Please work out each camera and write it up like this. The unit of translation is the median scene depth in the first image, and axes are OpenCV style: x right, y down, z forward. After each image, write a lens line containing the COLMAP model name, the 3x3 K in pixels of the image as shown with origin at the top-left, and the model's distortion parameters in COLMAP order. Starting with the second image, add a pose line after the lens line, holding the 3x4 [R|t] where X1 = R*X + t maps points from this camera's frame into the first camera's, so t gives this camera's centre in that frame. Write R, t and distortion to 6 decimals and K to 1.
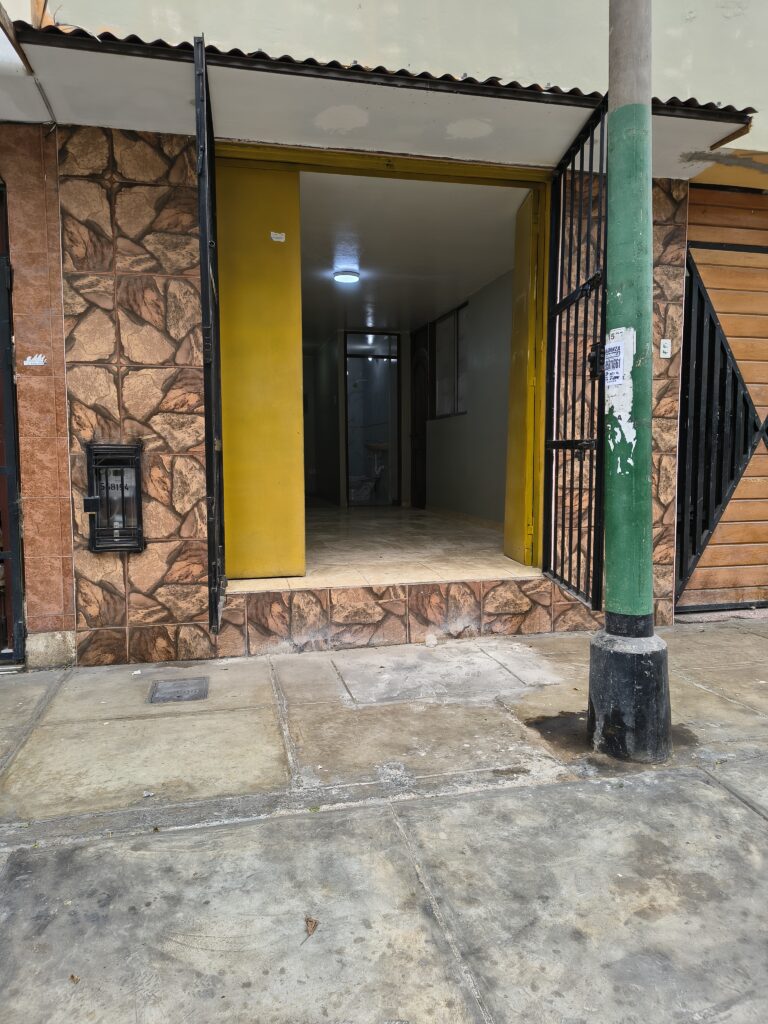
lens RADIAL K [[702.6, 0, 386.1], [0, 702.6, 514.7], [0, 0, 1]] dist [0.047008, -0.055660]
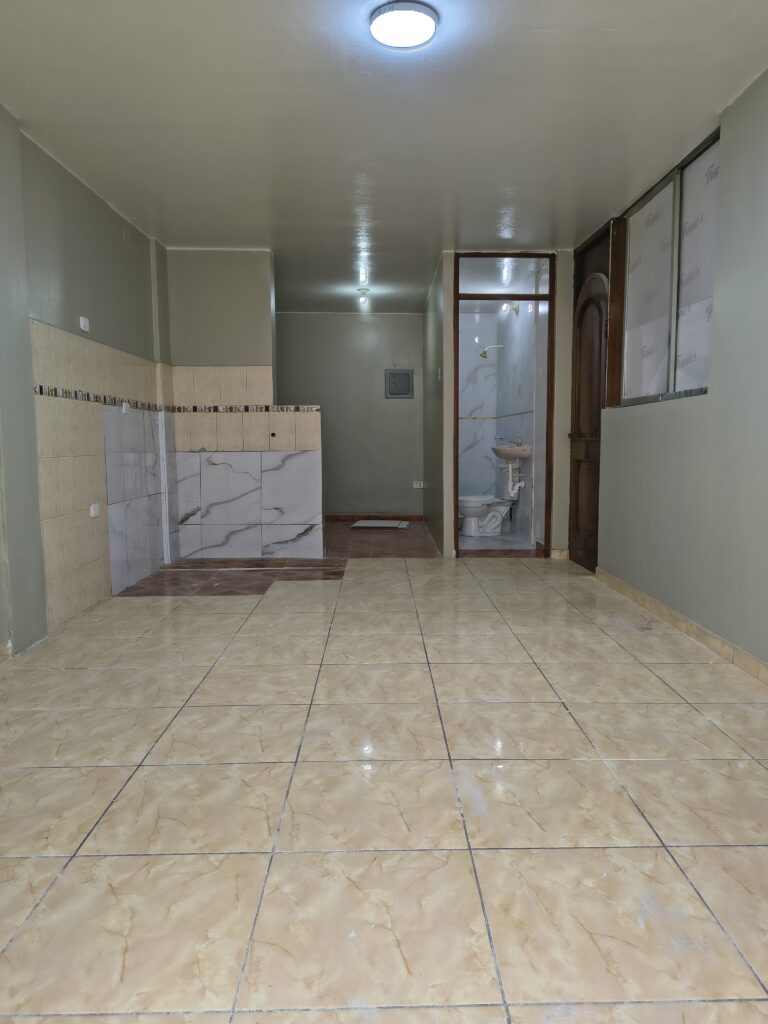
lens RADIAL K [[702.6, 0, 396.3], [0, 702.6, 510.8], [0, 0, 1]] dist [0.047008, -0.055660]
pose [[0.979382, 0.020212, -0.201003, 0.034301], [-0.017365, 0.999723, 0.015916, -0.152502], [0.201269, -0.012097, 0.979461, 1.086221]]
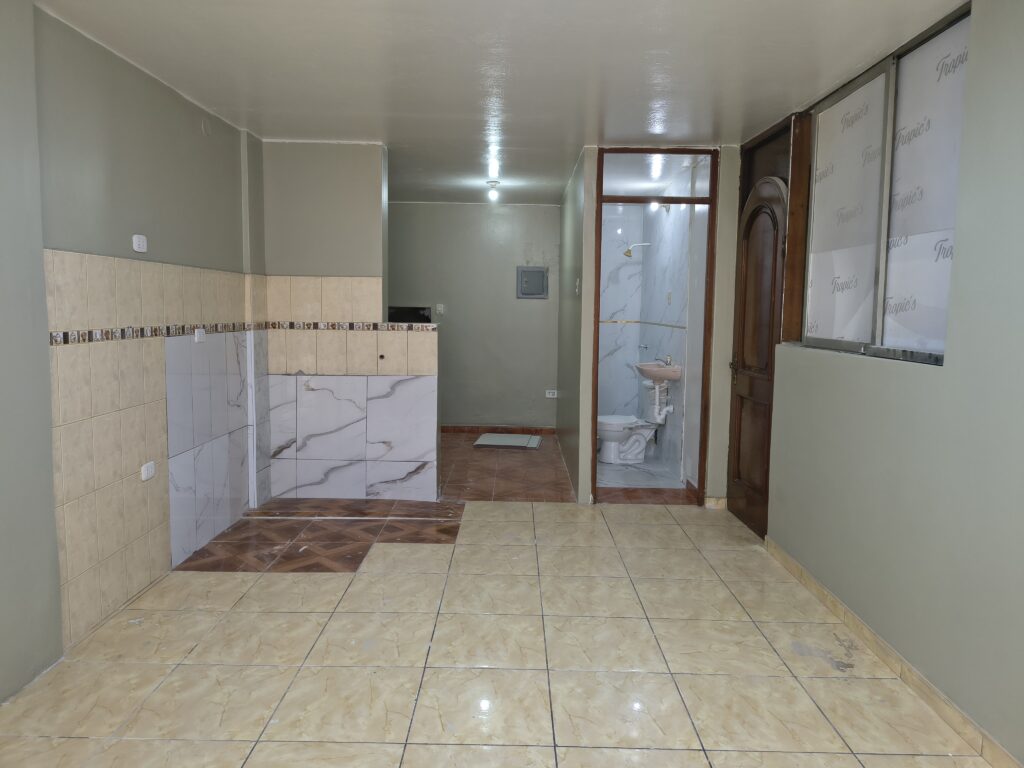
lens RADIAL K [[702.6, 0, 507.2], [0, 702.6, 373.5], [0, 0, 1]] dist [0.047008, -0.055660]
pose [[0.971270, 0.038647, -0.234822, -0.000780], [-0.037306, 0.999252, 0.010152, -0.275508], [0.235039, -0.001100, 0.971985, 1.305620]]
